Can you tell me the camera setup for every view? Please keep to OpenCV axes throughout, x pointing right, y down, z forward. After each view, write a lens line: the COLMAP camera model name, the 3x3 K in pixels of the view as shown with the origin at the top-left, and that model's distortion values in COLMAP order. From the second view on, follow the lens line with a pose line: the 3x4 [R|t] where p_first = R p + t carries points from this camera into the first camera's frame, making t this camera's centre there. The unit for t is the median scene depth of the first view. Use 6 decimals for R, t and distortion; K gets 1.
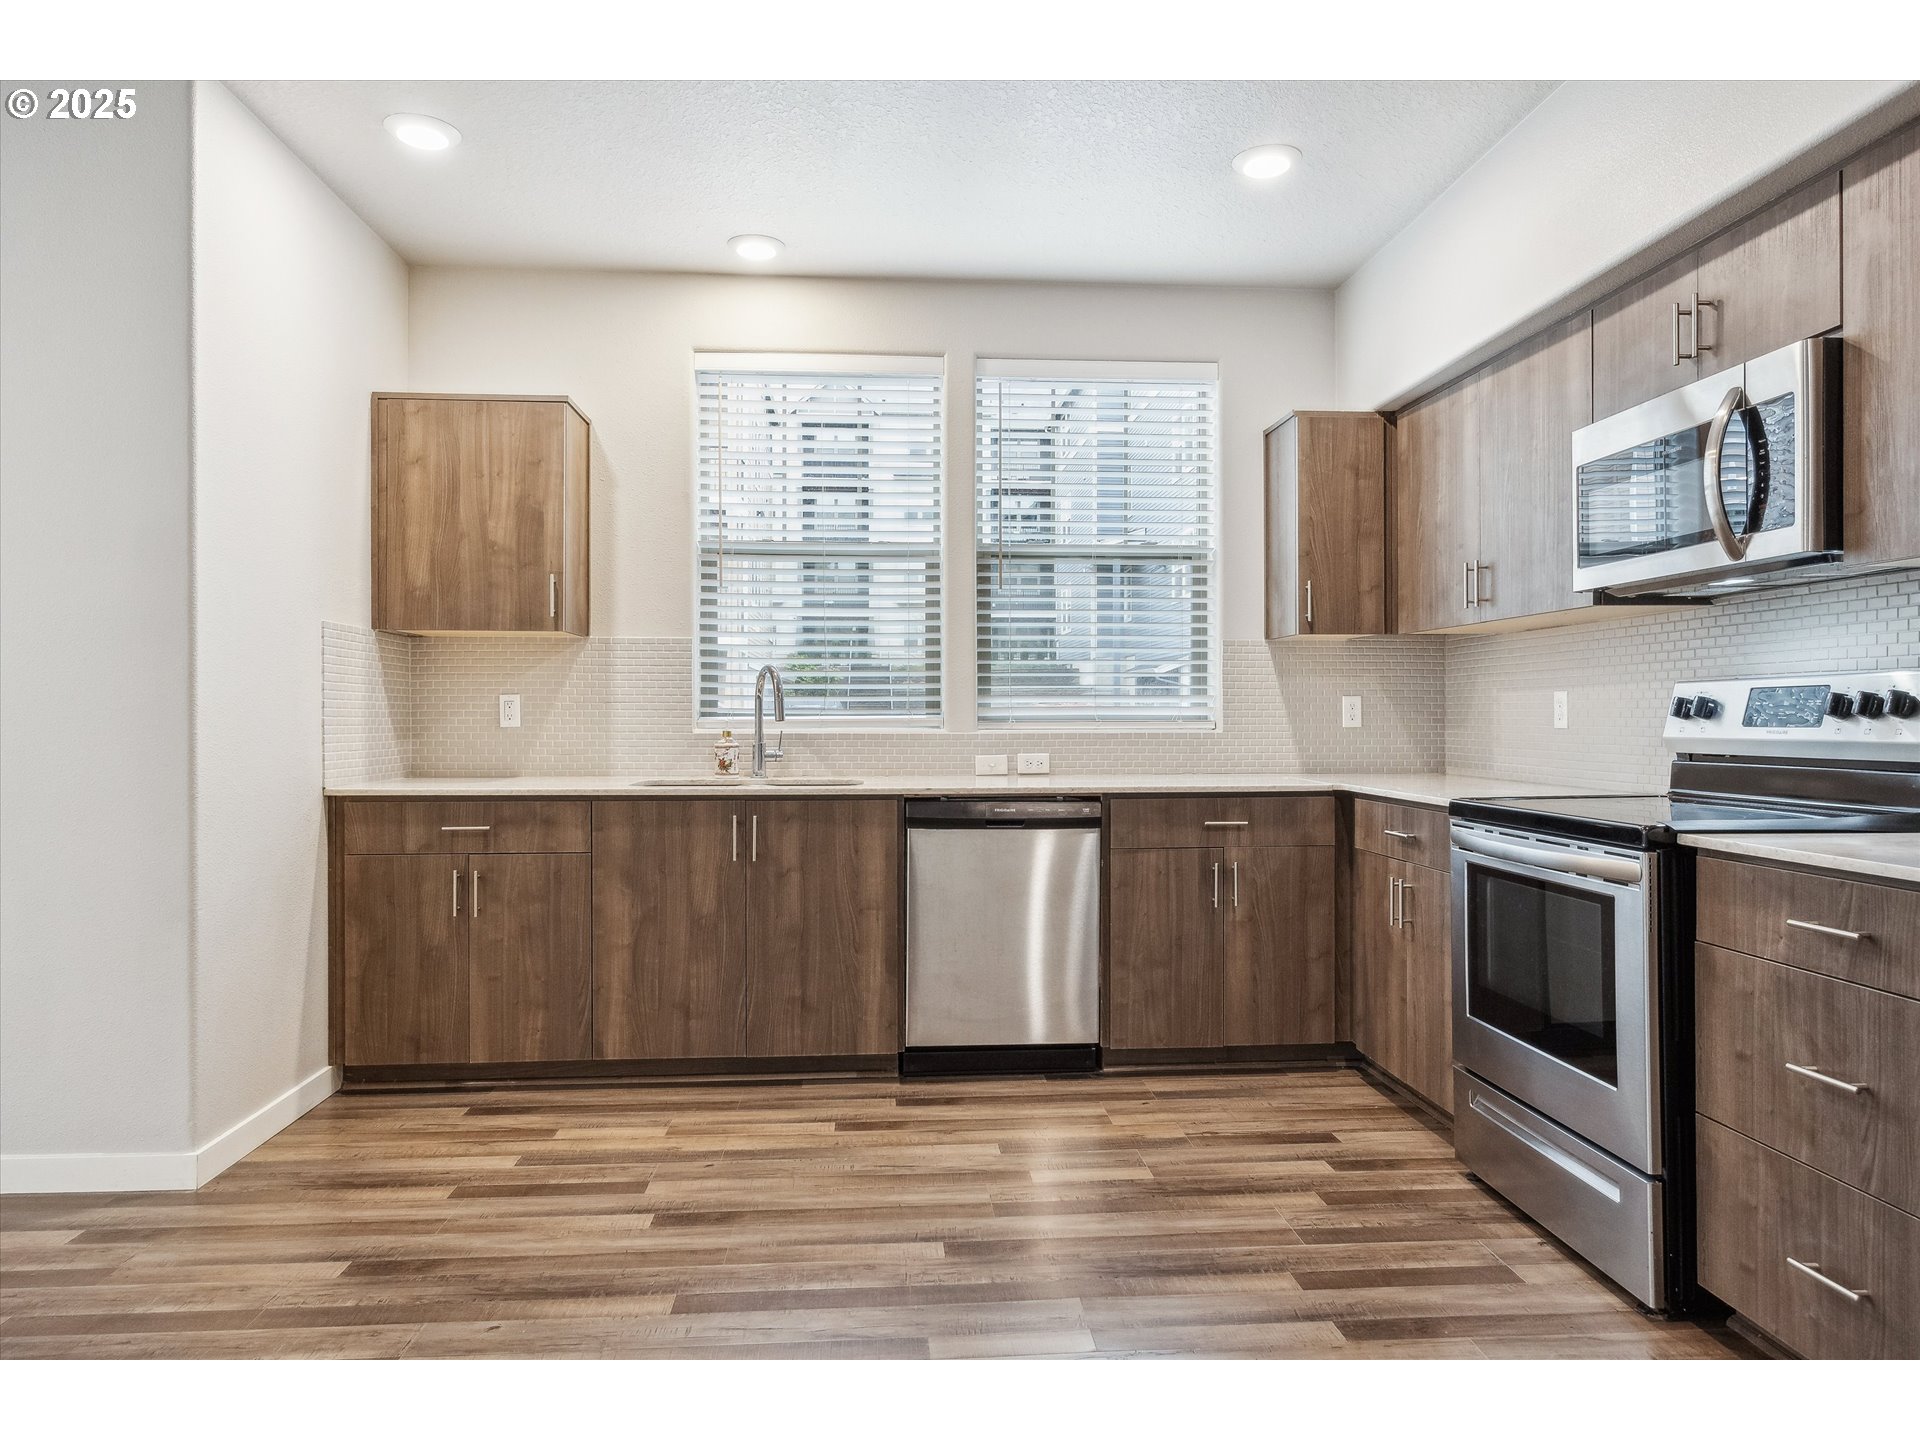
lens RADIAL K [[1195.8, 0, 953.1], [0, 1195.8, 722.6], [0, 0, 1]] dist [0.006356, 0.001791]
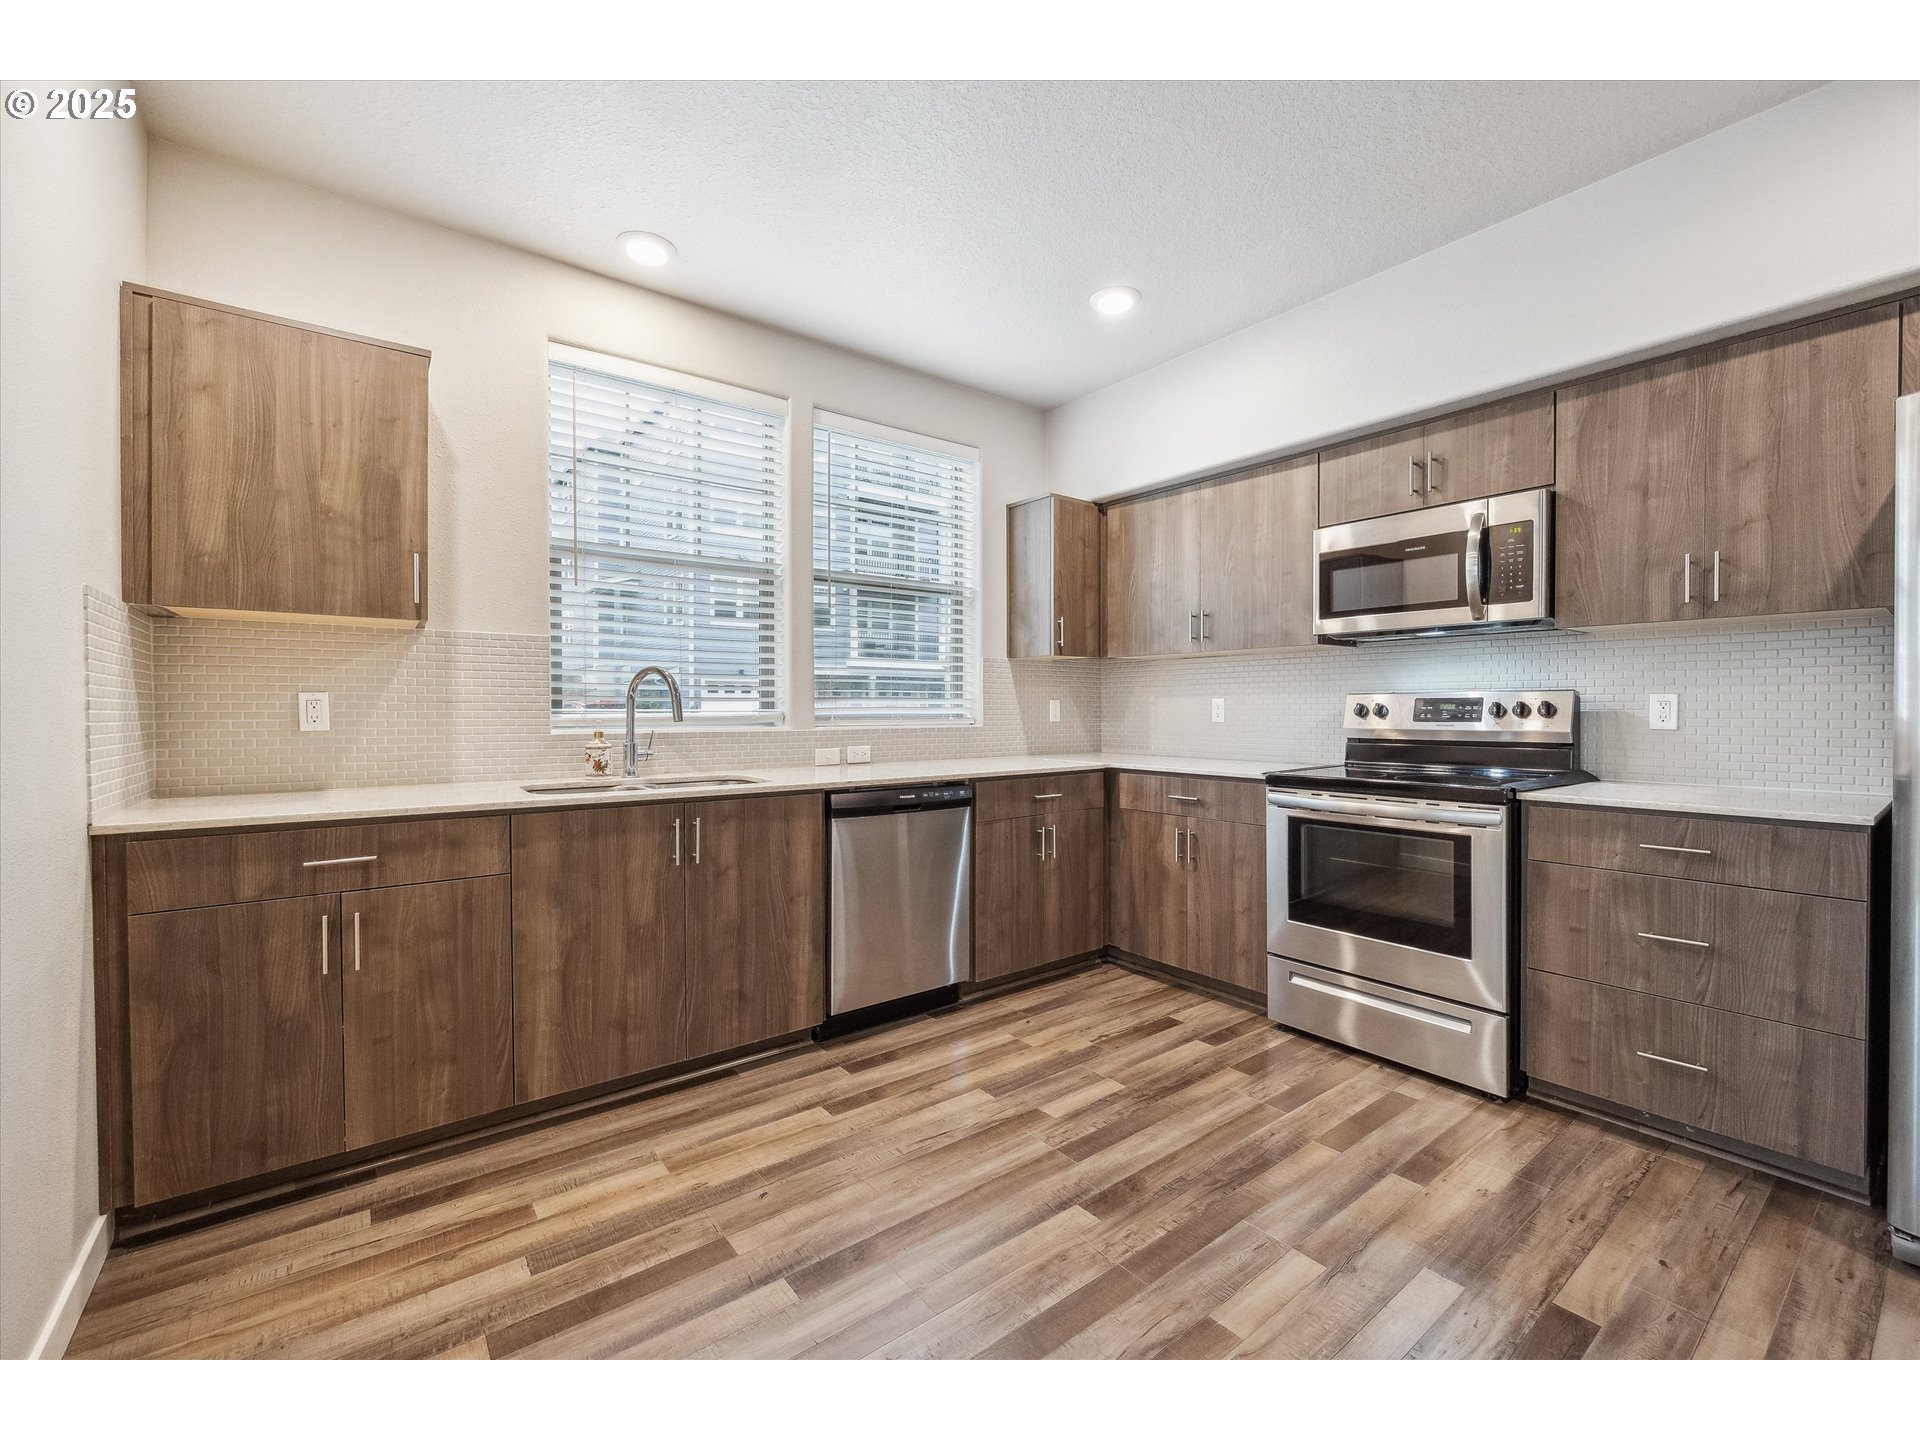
lens RADIAL K [[798.3, 0, 960.0], [0, 798.3, 720.0], [0, 0, 1]] dist [-0.003767, 0.000429]
pose [[0.833266, -0.007839, 0.552817, -0.351572], [0.003674, 0.999956, 0.008643, -0.008343], [-0.552861, -0.005171, 0.833258, 0.327919]]
